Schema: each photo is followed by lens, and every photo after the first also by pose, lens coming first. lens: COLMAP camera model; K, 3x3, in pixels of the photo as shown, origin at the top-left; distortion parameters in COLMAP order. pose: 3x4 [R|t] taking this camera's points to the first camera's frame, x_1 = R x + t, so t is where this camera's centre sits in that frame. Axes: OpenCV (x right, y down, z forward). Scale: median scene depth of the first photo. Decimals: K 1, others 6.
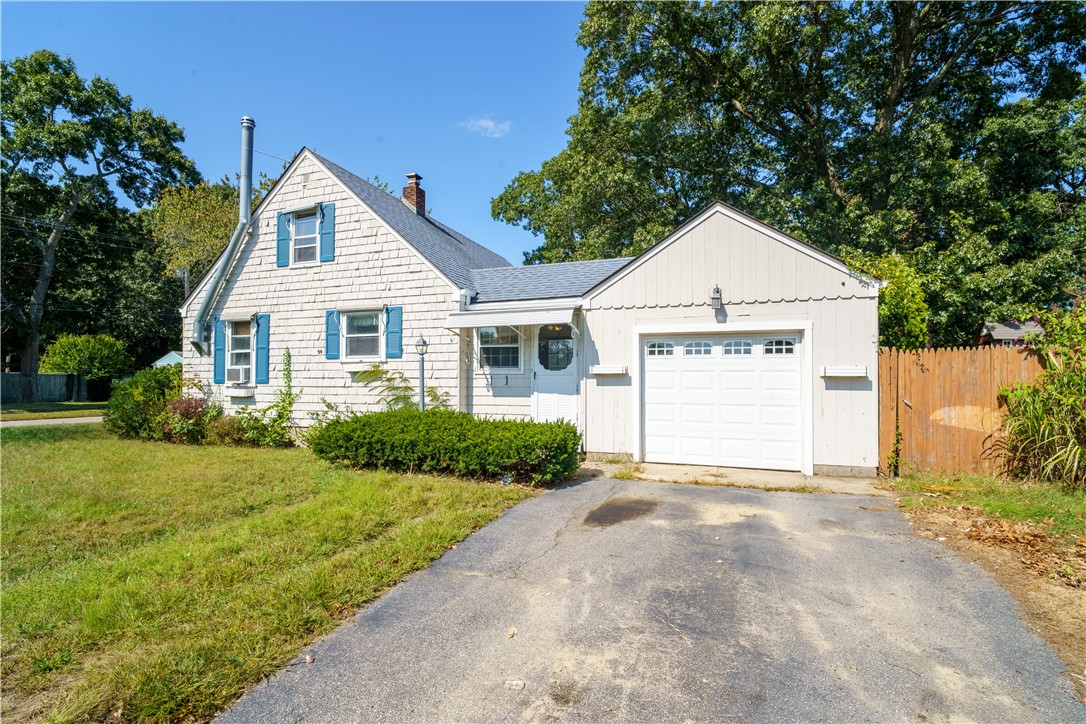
lens RADIAL K [[505.5, 0, 537.1], [0, 505.5, 366.8], [0, 0, 1]] dist [-0.006850, -0.000630]
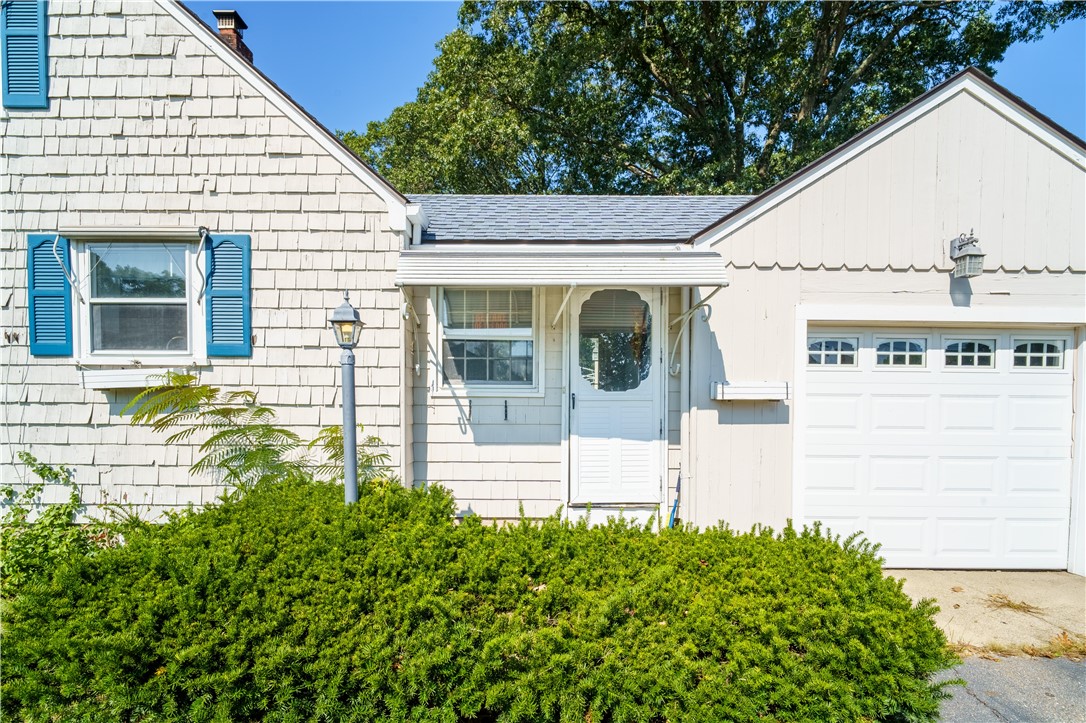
lens RADIAL K [[505.5, 0, 524.8], [0, 505.5, 398.3], [0, 0, 1]] dist [-0.006850, -0.000630]
pose [[0.941132, -0.005714, 0.337992, -0.191727], [-0.014613, 0.998235, 0.057564, -0.011313], [-0.337724, -0.059115, 0.939387, 0.511653]]
